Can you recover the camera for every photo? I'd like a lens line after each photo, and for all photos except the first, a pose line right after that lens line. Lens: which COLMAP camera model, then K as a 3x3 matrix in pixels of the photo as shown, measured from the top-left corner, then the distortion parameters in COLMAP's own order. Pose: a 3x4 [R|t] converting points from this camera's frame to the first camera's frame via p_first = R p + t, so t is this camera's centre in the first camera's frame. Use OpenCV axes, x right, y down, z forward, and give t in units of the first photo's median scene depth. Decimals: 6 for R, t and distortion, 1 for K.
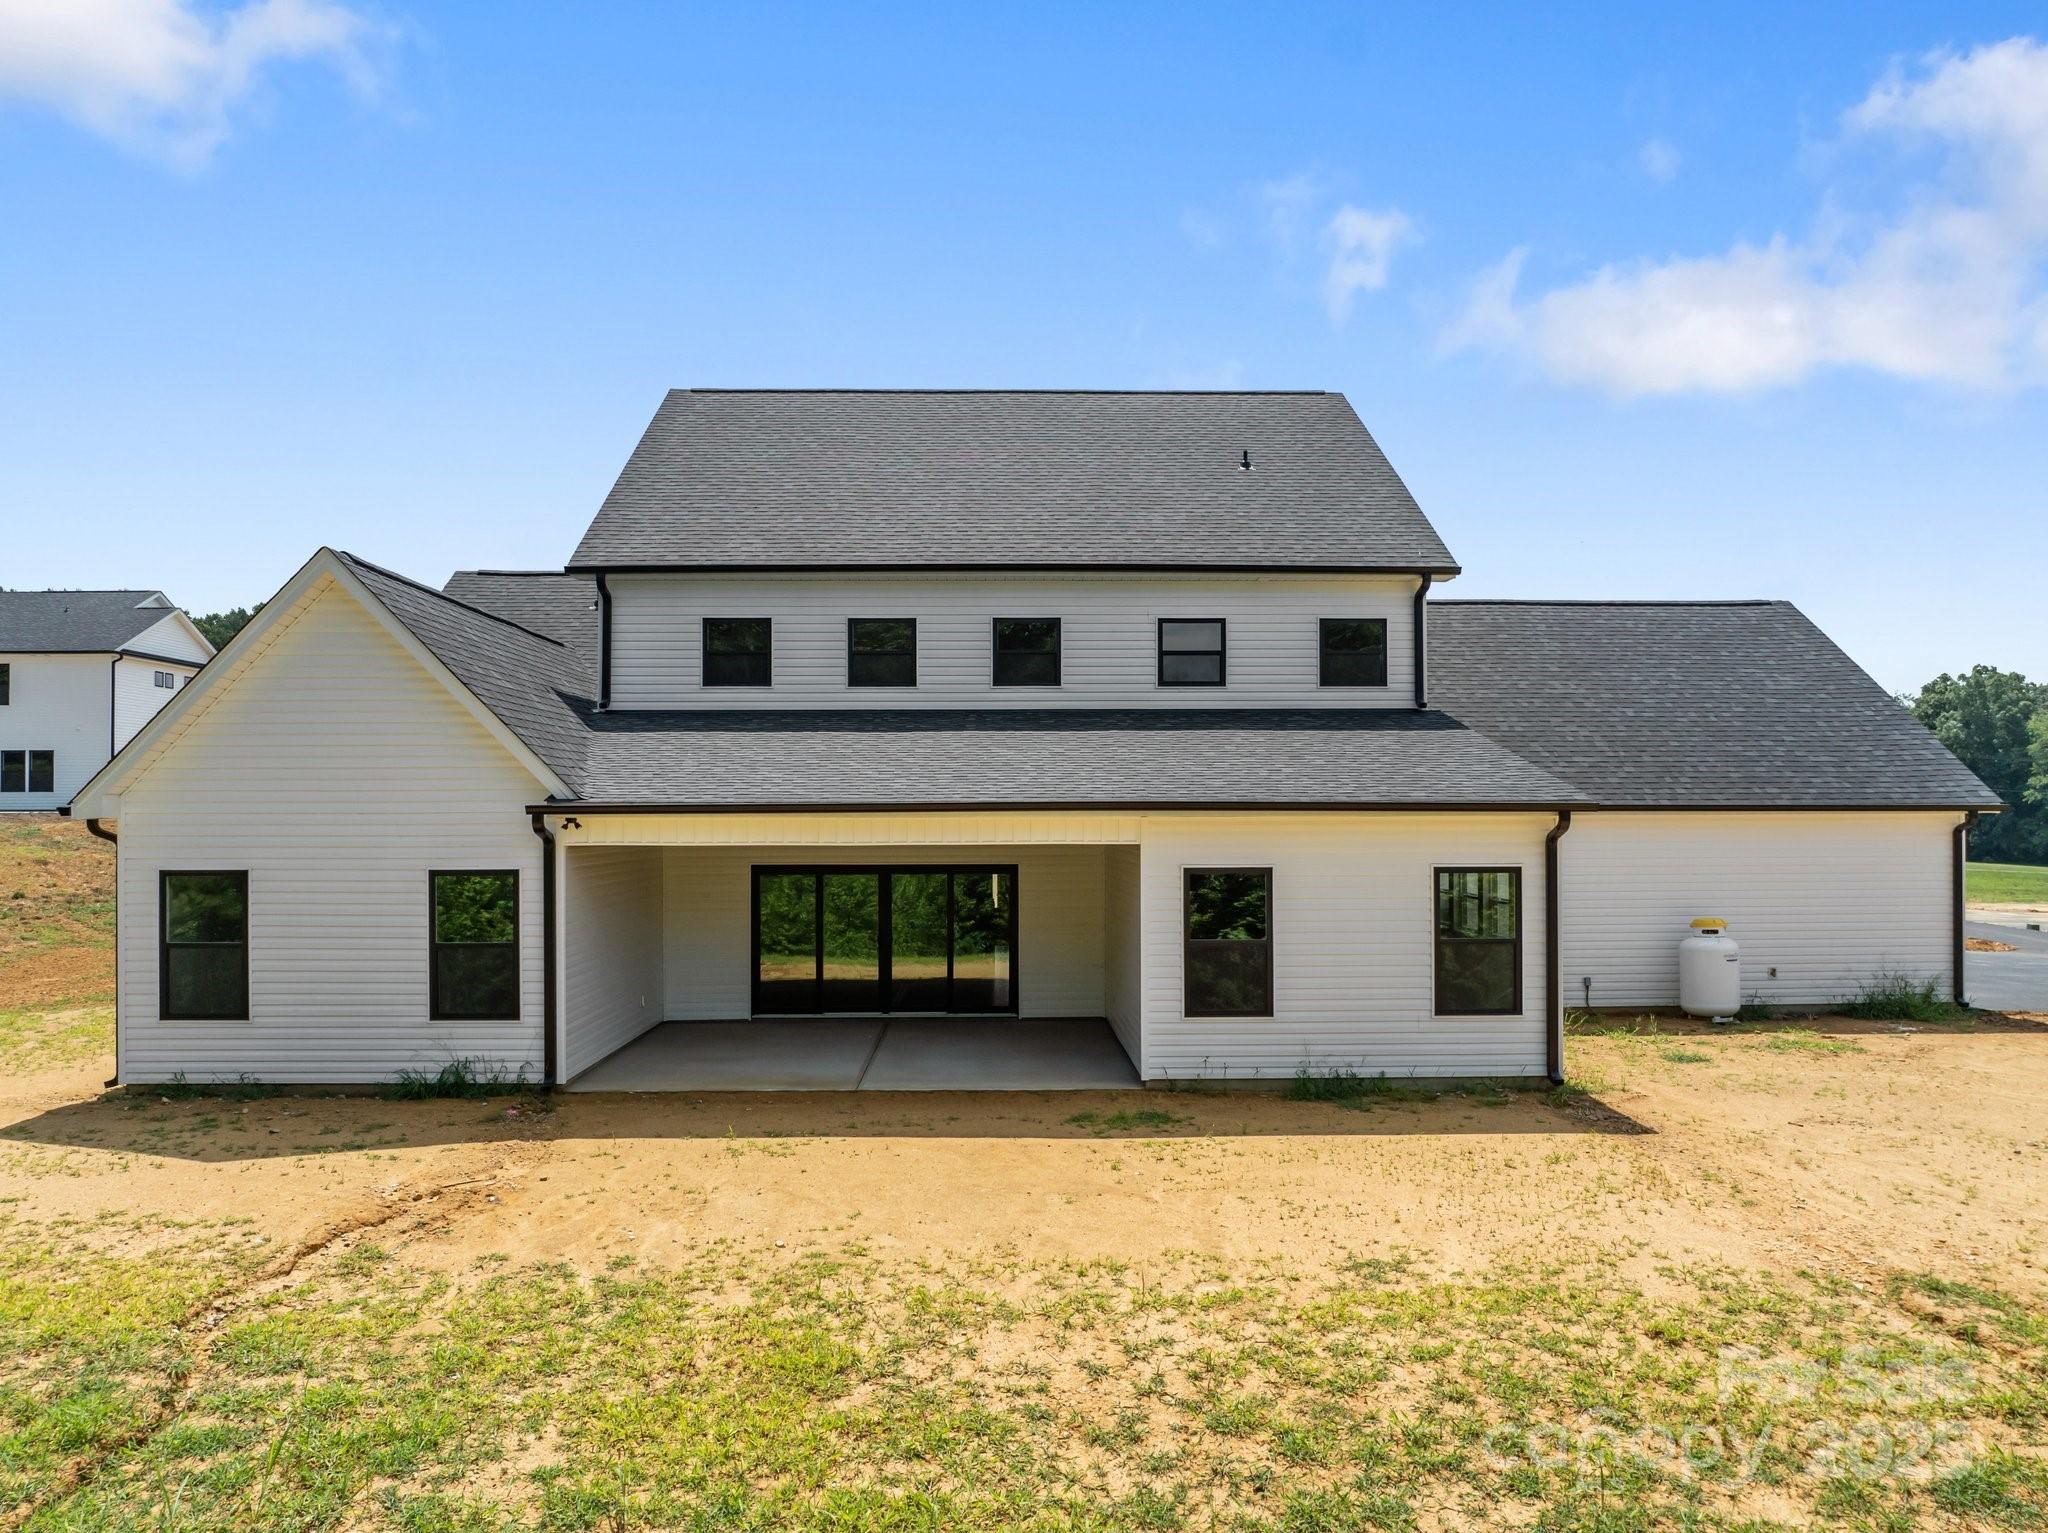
lens RADIAL K [[1449.4, 0, 1024.0], [0, 1449.4, 766.5], [0, 0, 1]] dist [-0.062981, 0.040877]
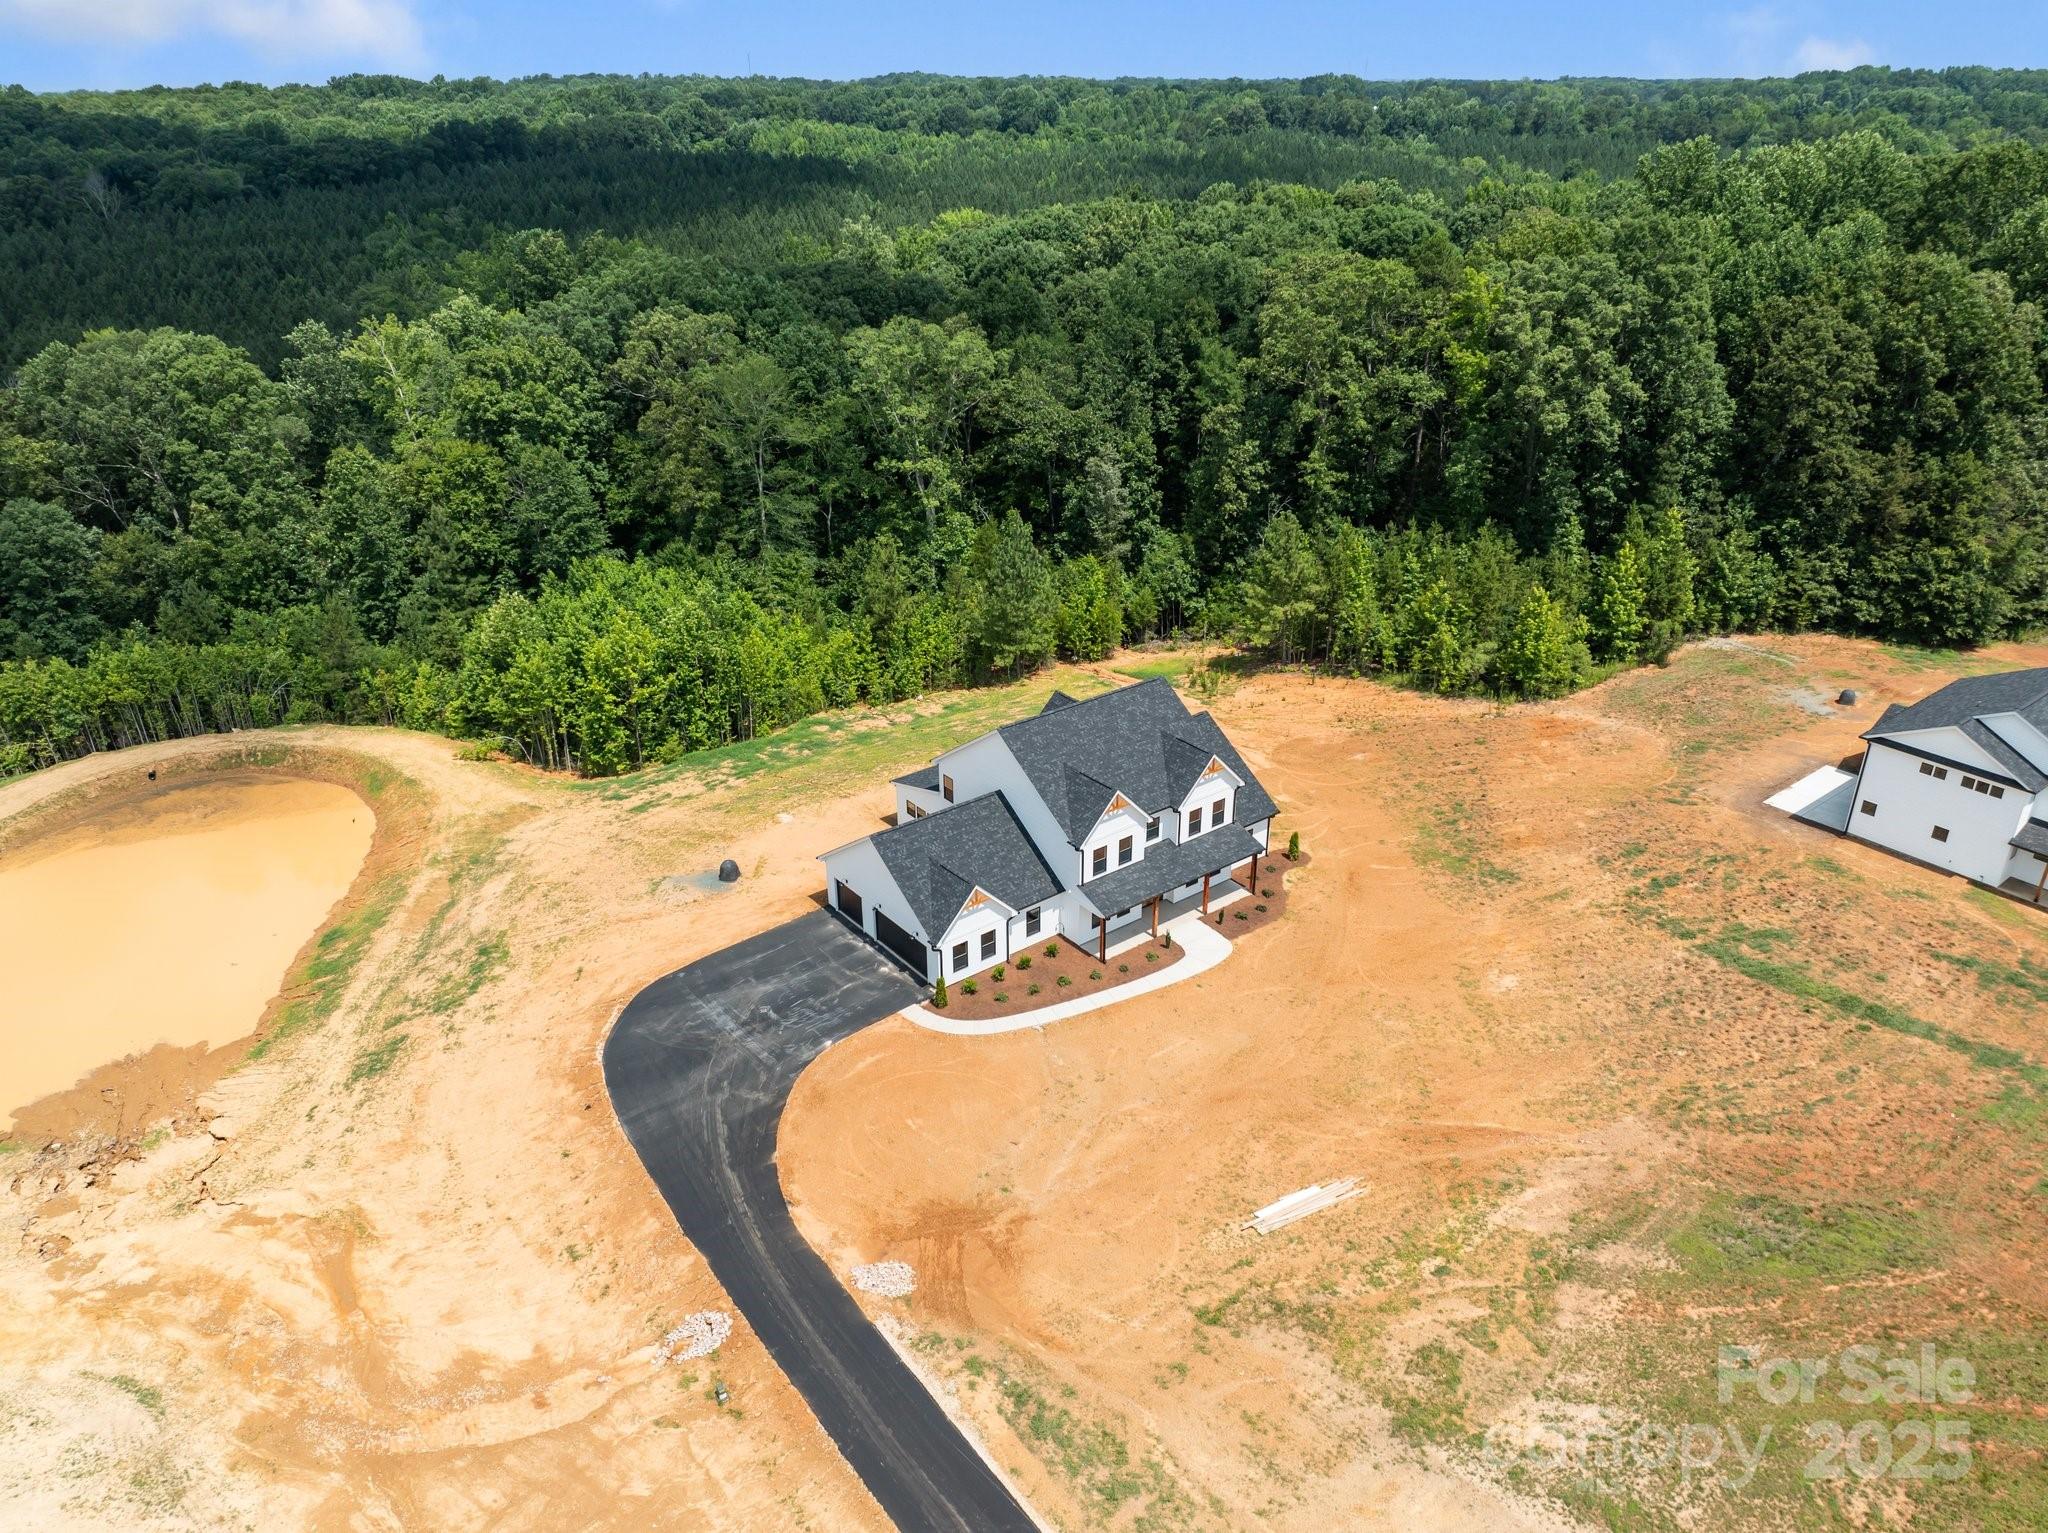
lens RADIAL K [[1447.3, 0, 1024.0], [0, 1447.3, 766.5], [0, 0, 1]] dist [-0.056030, 0.025656]
pose [[-0.799185, 0.264301, -0.539859, 2.367043], [0.019100, 0.908854, 0.416676, -1.877647], [0.600781, 0.322690, -0.731391, 4.288773]]
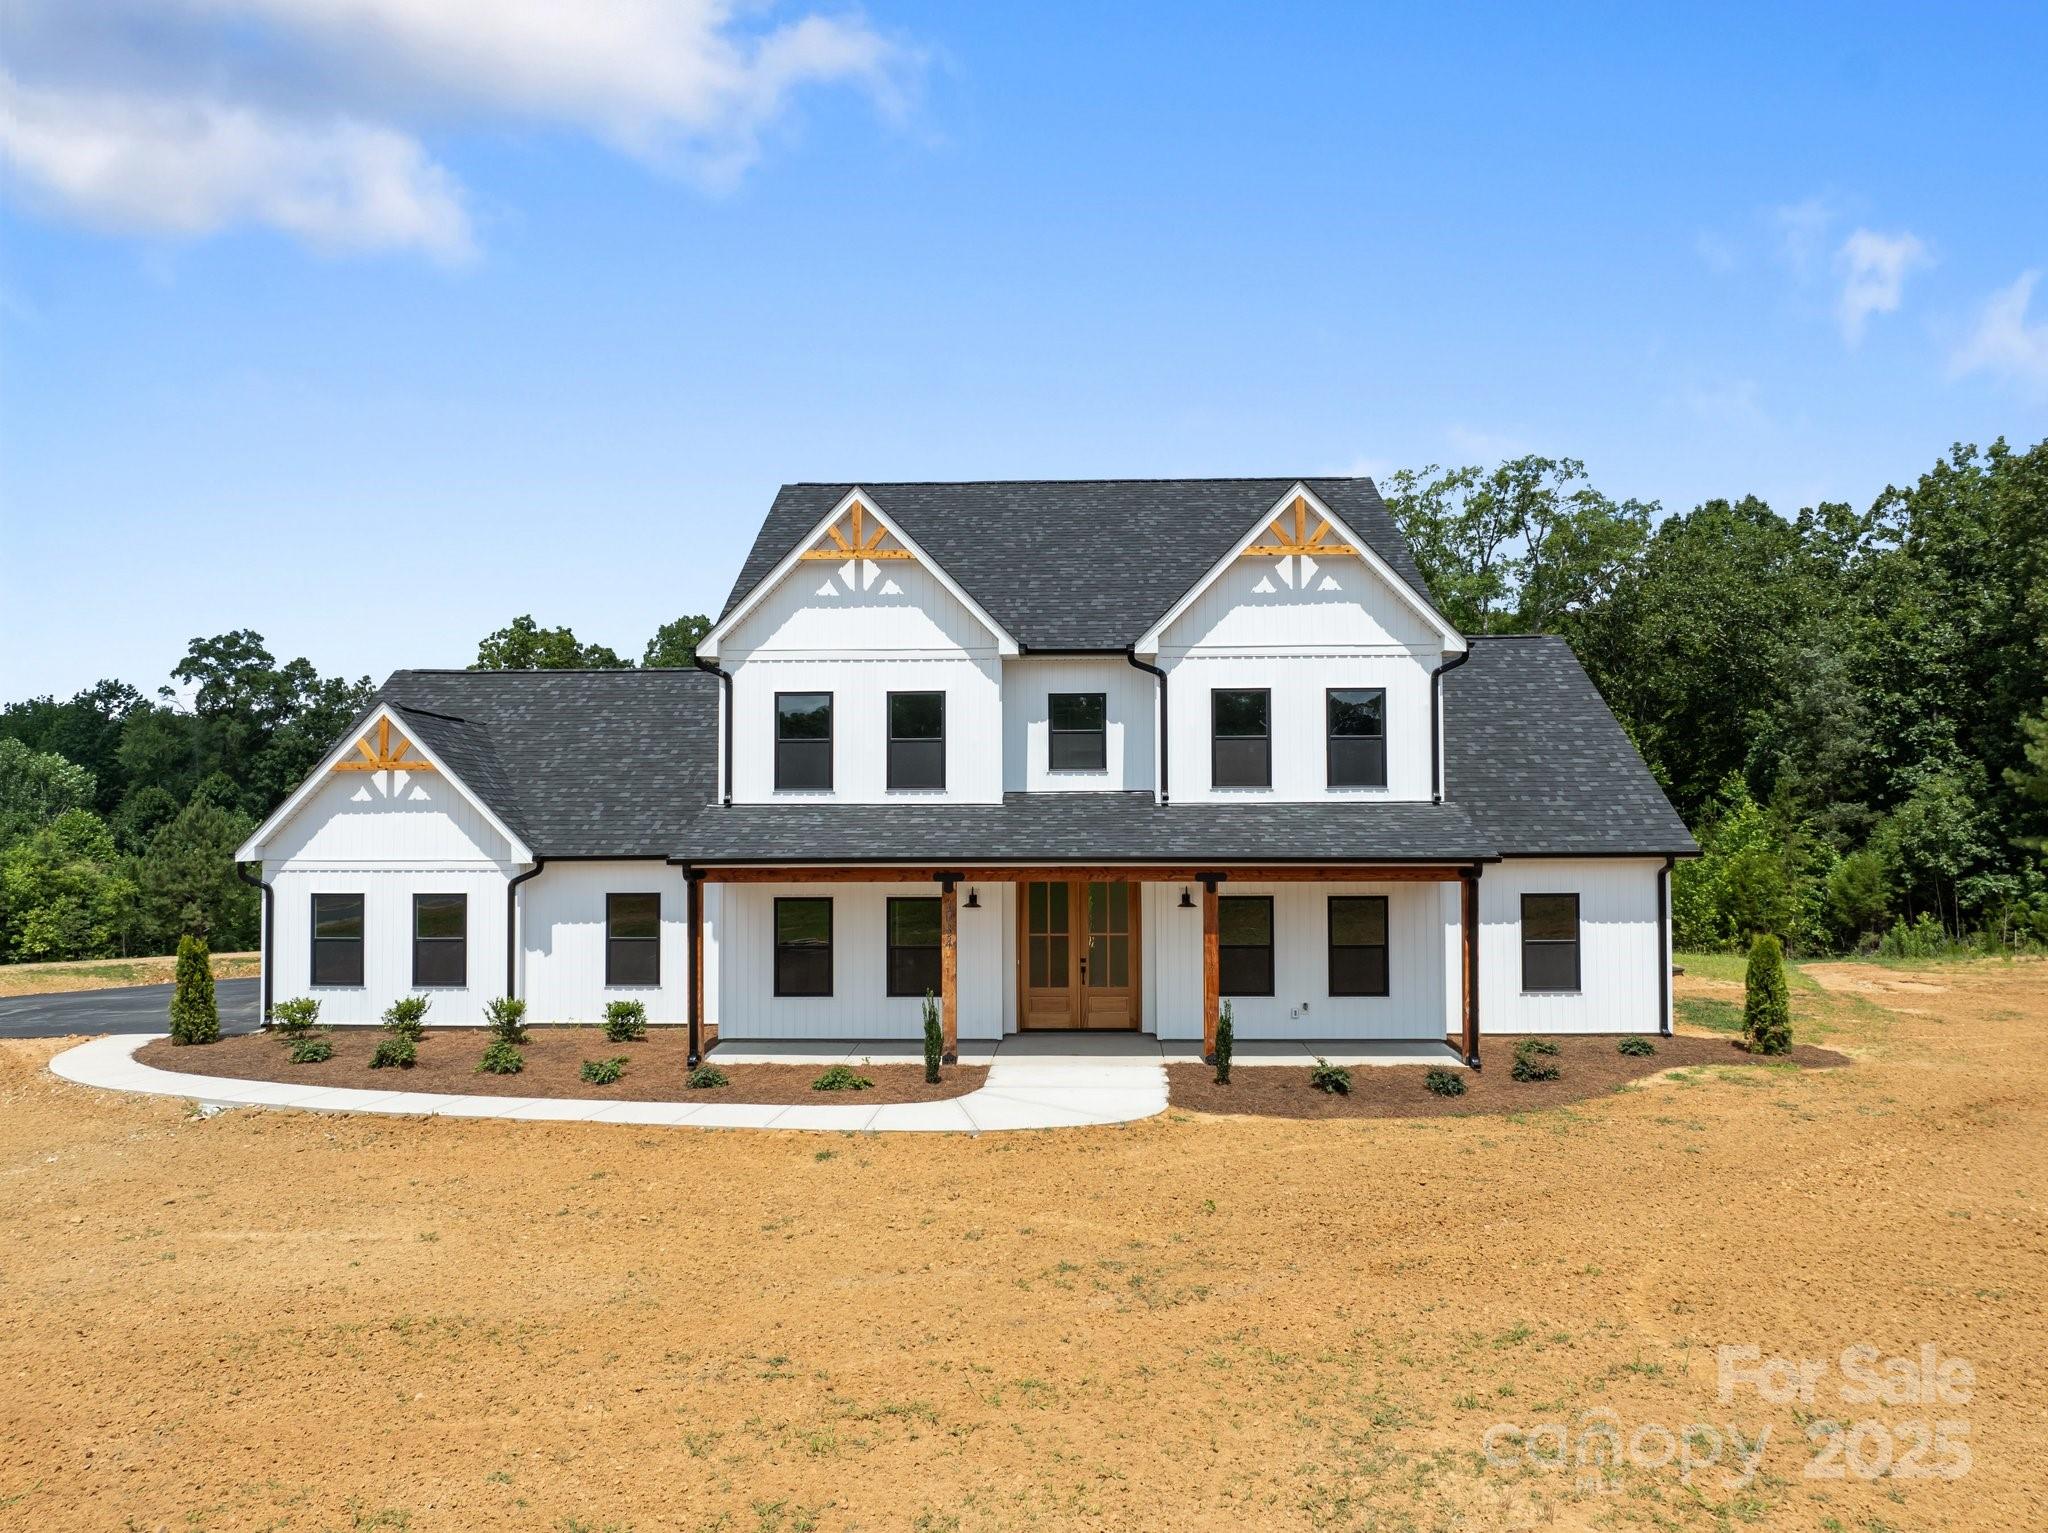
lens RADIAL K [[1447.3, 0, 1024.0], [0, 1447.3, 766.5], [0, 0, 1]] dist [-0.056030, 0.025656]
pose [[-0.998625, 0.006513, 0.052022, -0.054509], [0.003276, 0.998067, -0.062059, 0.059400], [-0.052326, -0.061803, -0.996716, 2.818741]]
